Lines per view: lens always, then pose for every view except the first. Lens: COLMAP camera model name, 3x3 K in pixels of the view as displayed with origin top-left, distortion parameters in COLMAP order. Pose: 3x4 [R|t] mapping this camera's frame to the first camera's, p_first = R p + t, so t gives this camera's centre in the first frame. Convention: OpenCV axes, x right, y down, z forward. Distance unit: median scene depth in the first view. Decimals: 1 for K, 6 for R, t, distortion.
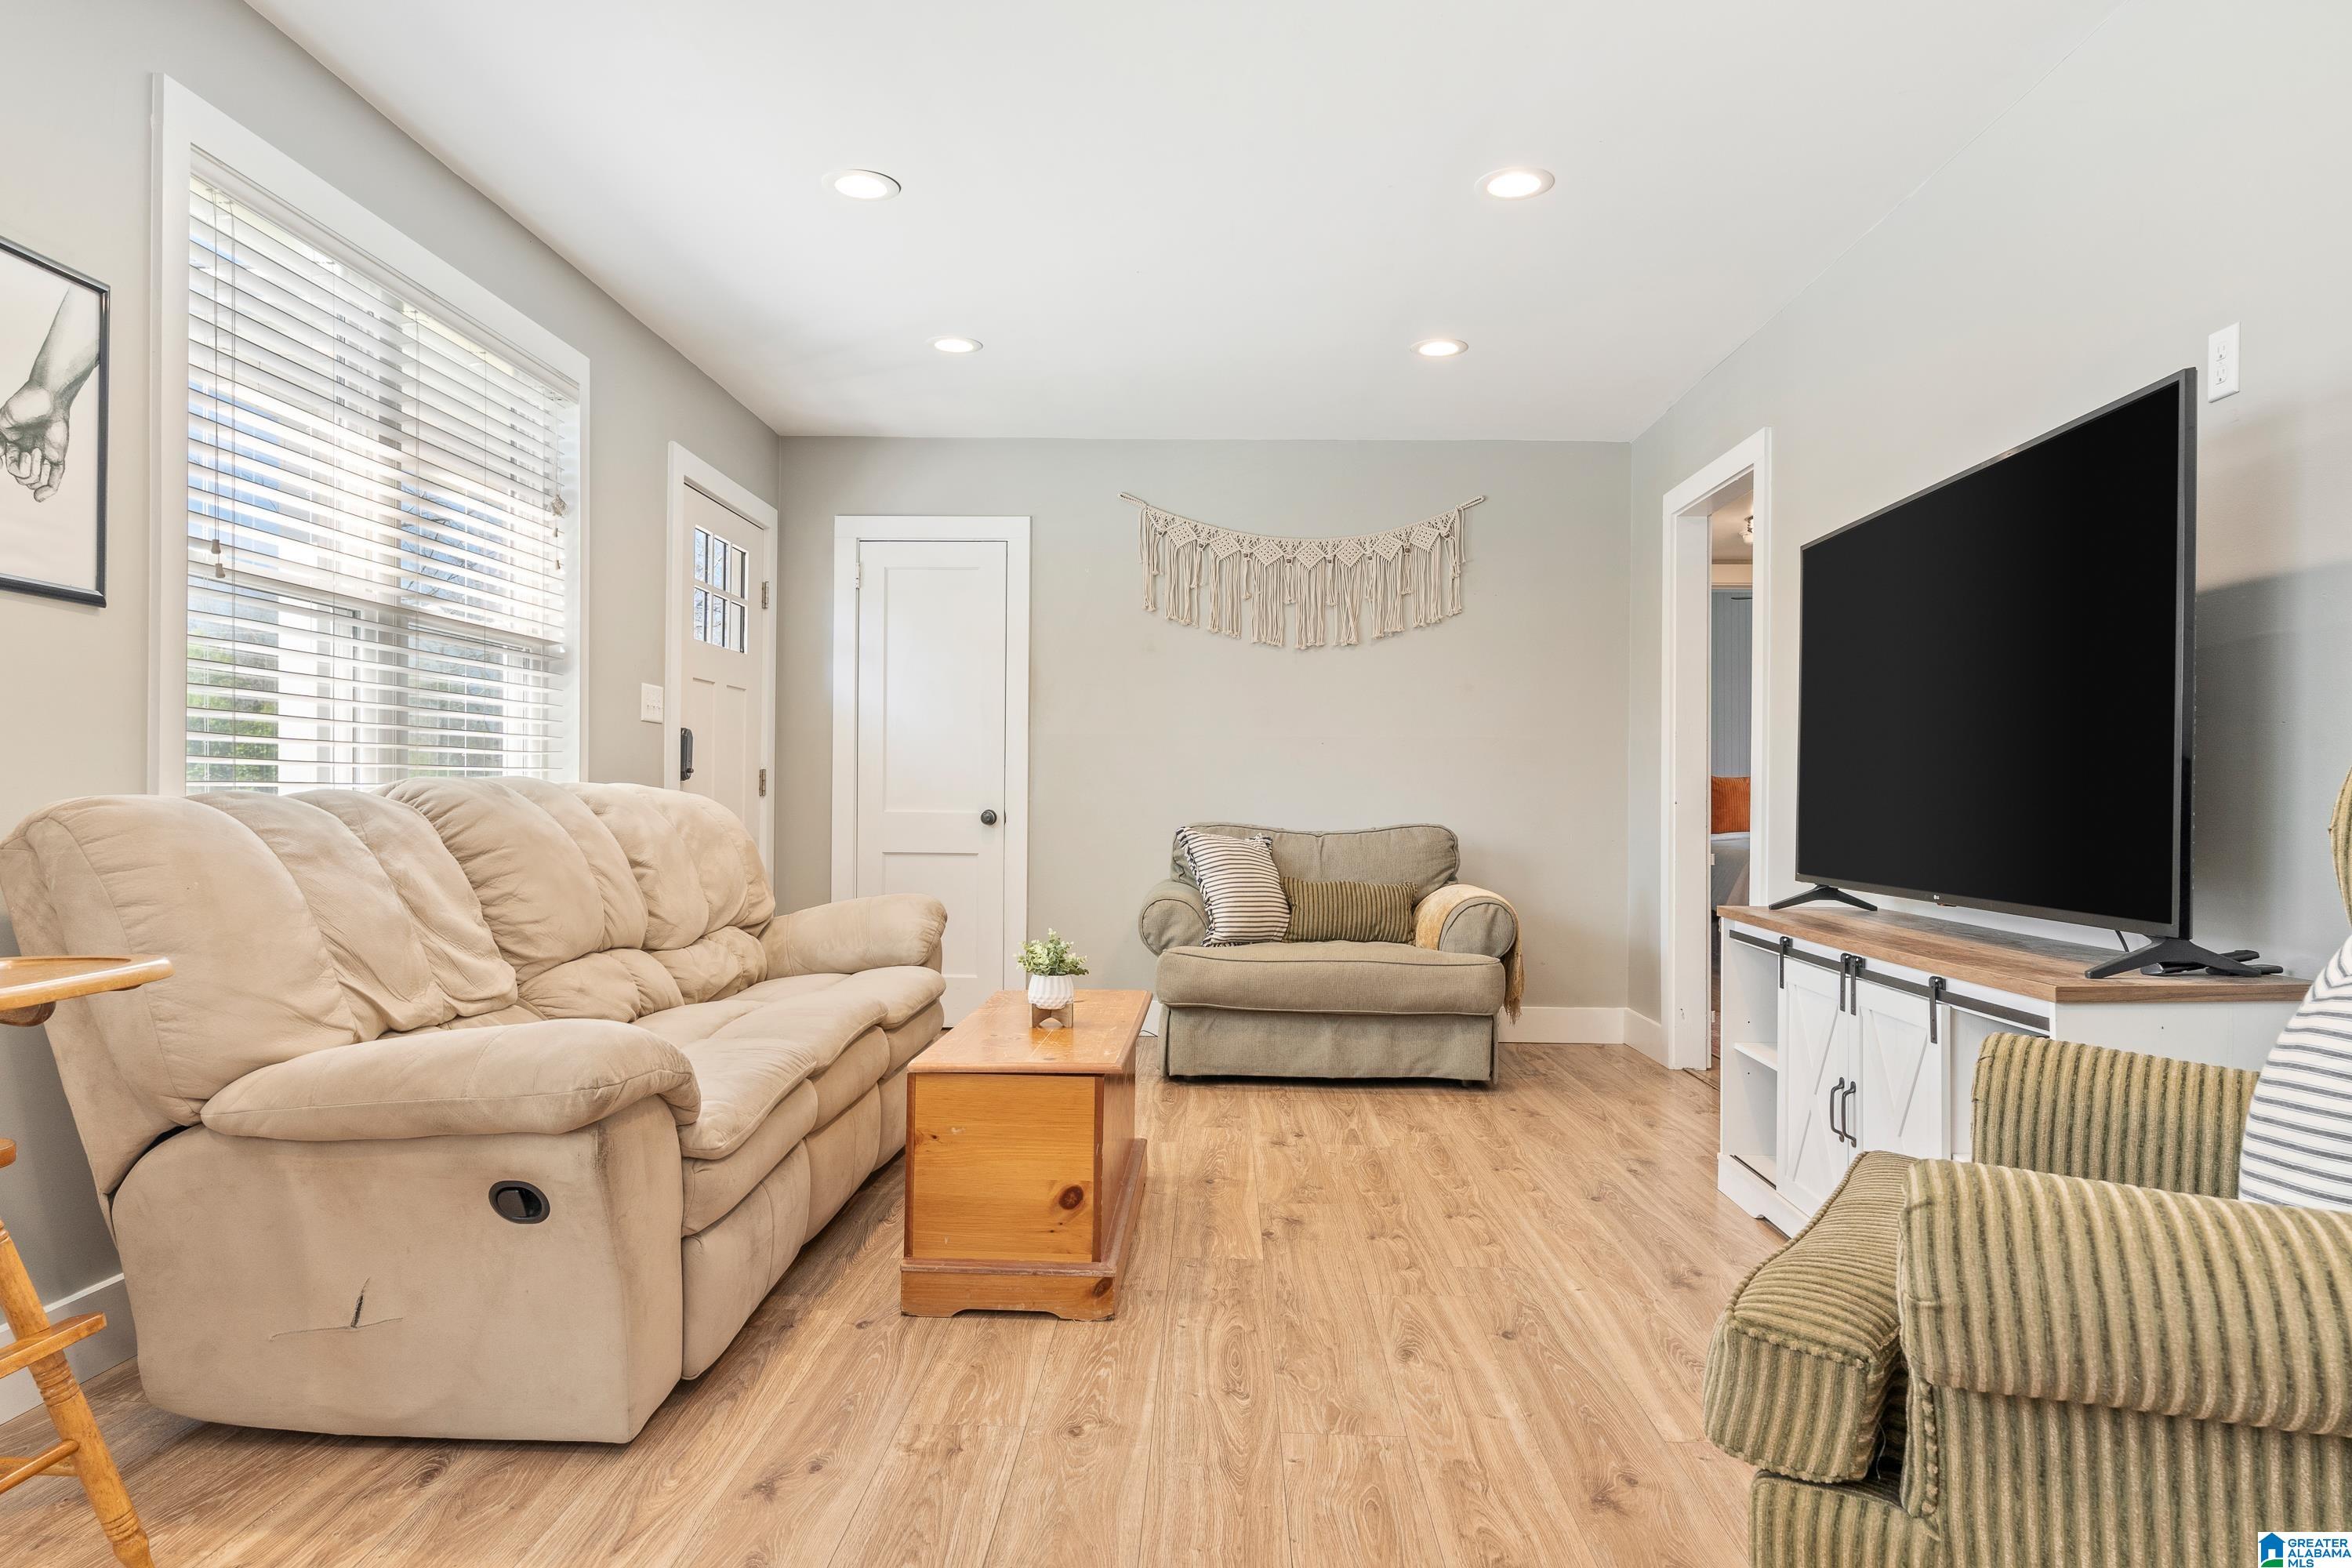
lens RADIAL K [[1439.0, 0, 1179.0], [0, 1439.0, 788.8], [0, 0, 1]] dist [-0.005314, -0.000706]
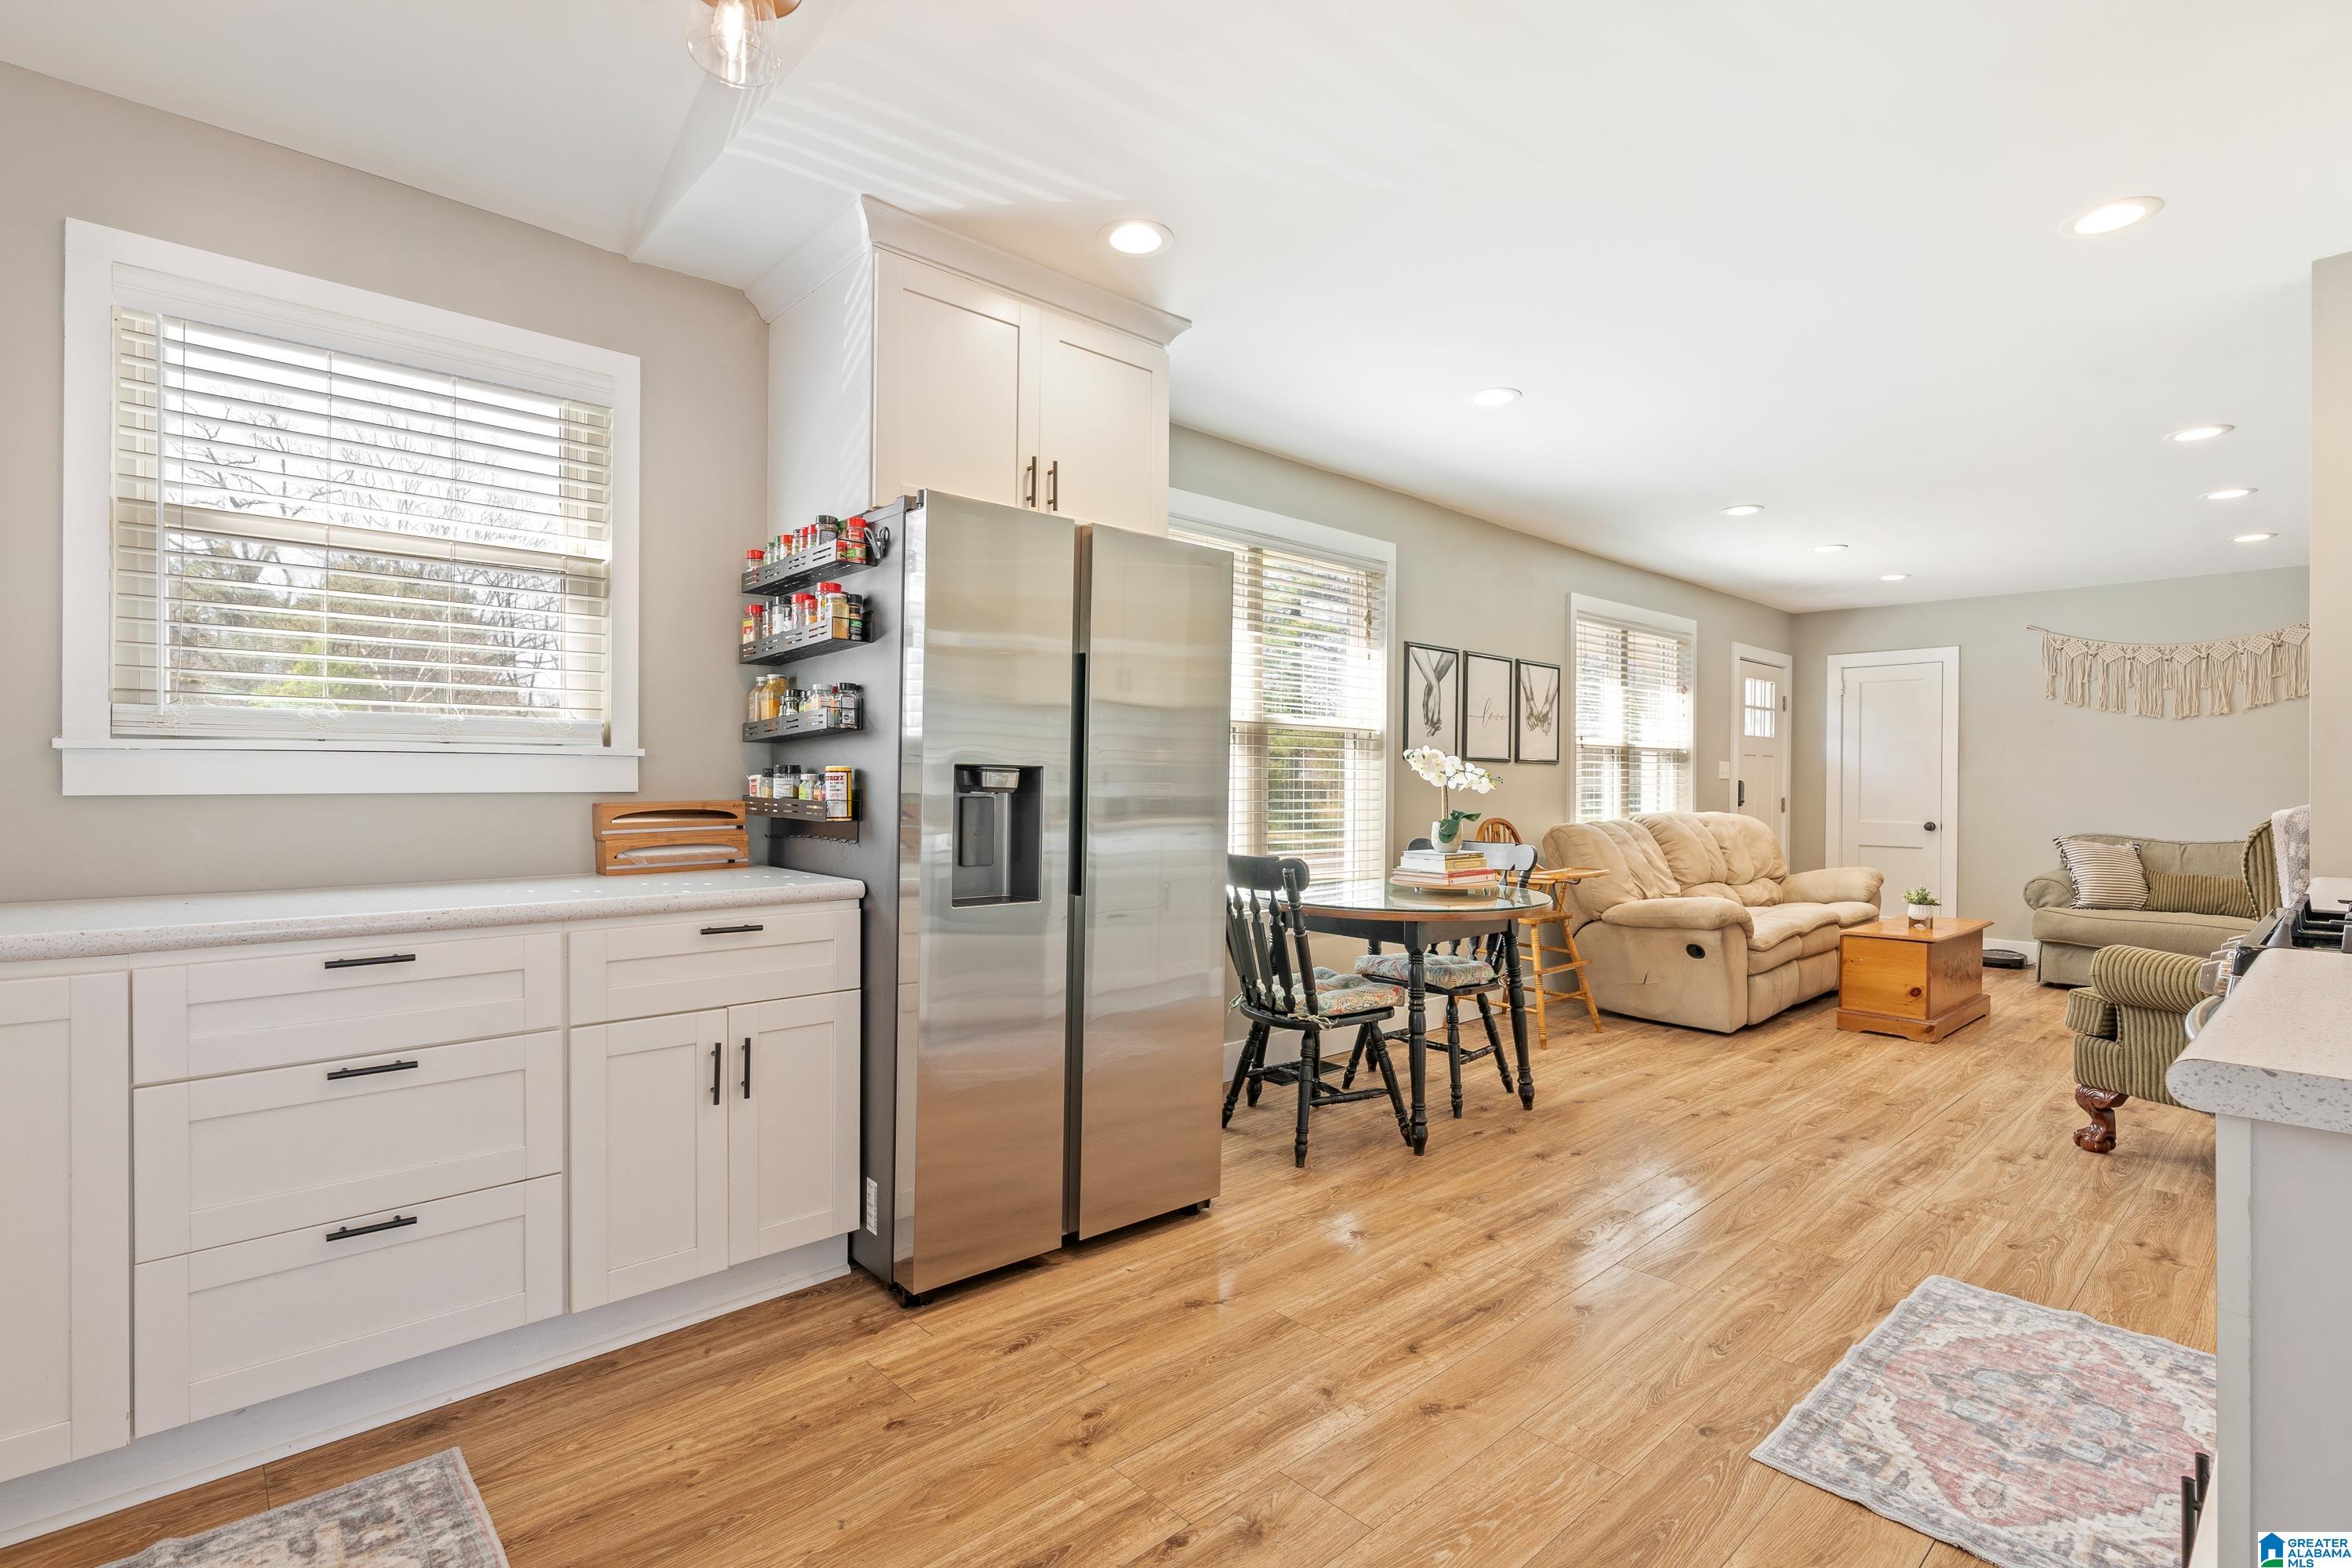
lens RADIAL K [[1112.9, 0, 1171.0], [0, 1112.9, 790.6], [0, 0, 1]] dist [-0.003076, -0.000135]
pose [[0.702368, 0.001674, -0.711812, 0.303092], [0.003858, 0.999974, 0.006159, -0.059417], [0.711804, -0.007072, 0.702343, -0.977917]]
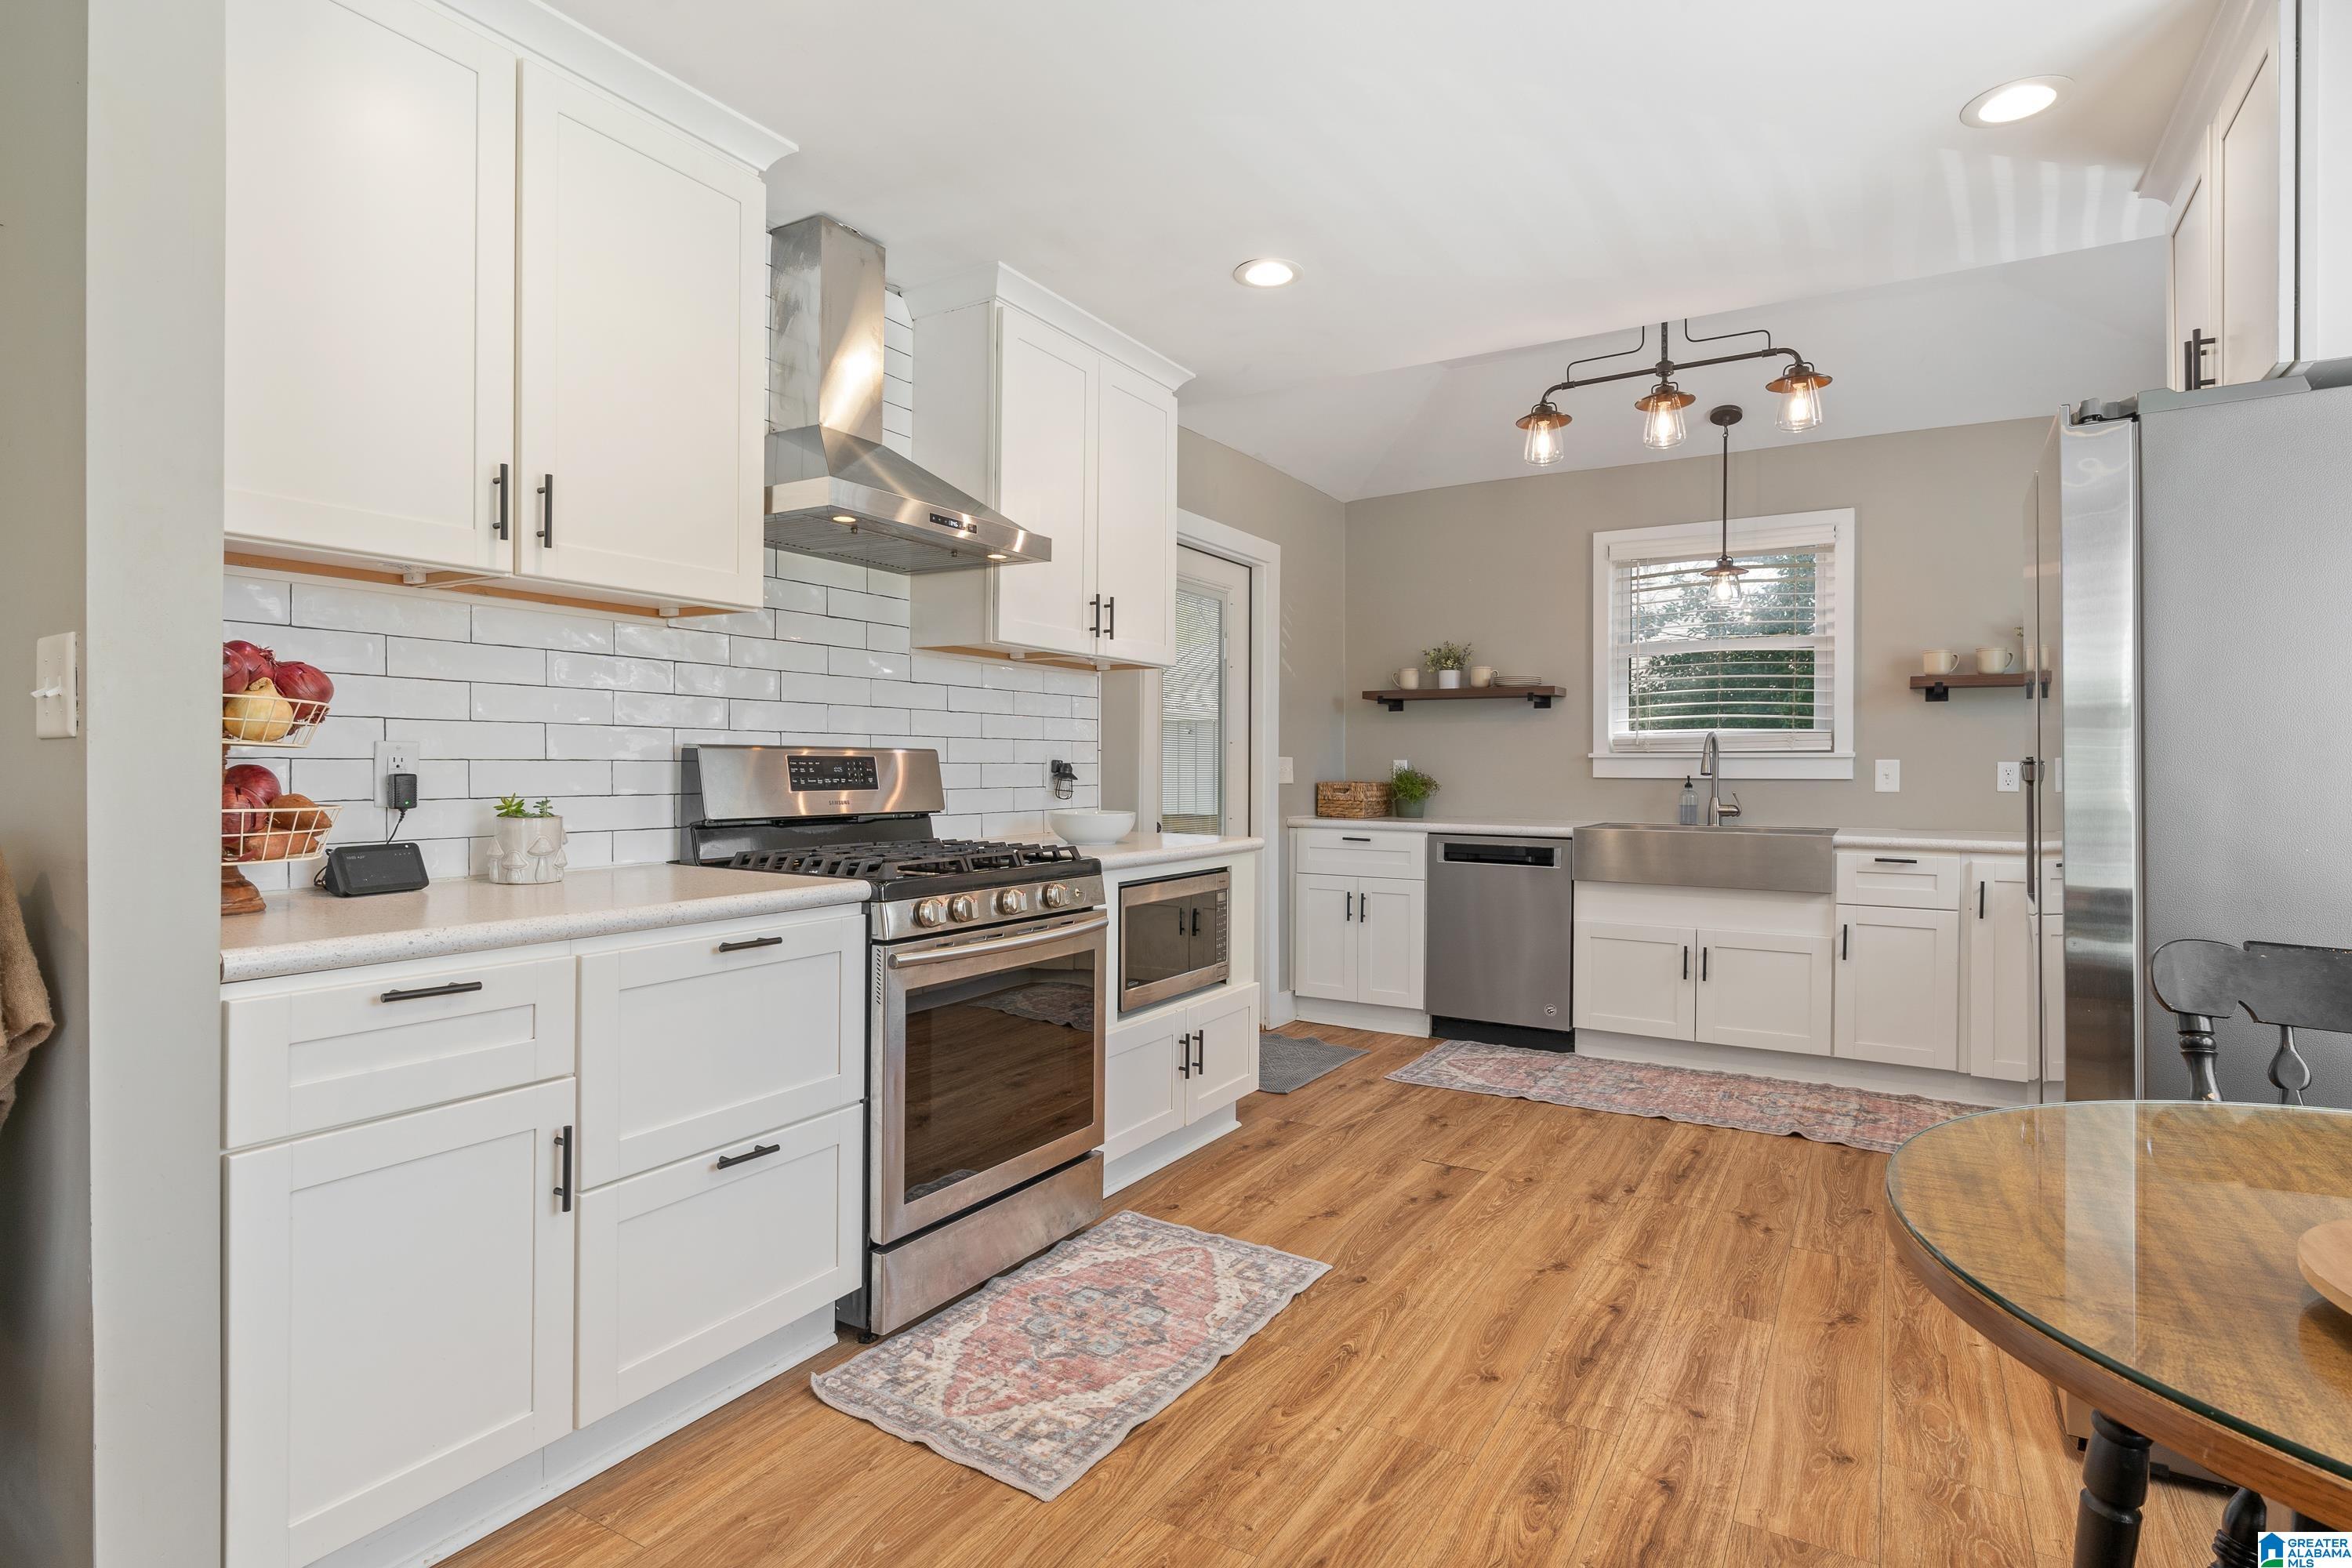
lens RADIAL K [[1205.4, 0, 1167.1], [0, 1205.4, 772.7], [0, 0, 1]] dist [0.002038, 0.000045]
pose [[-0.870697, -0.008482, 0.491747, -0.197179], [-0.010456, 0.999945, -0.001267, -0.055801], [-0.491709, -0.006245, -0.870737, 0.404524]]
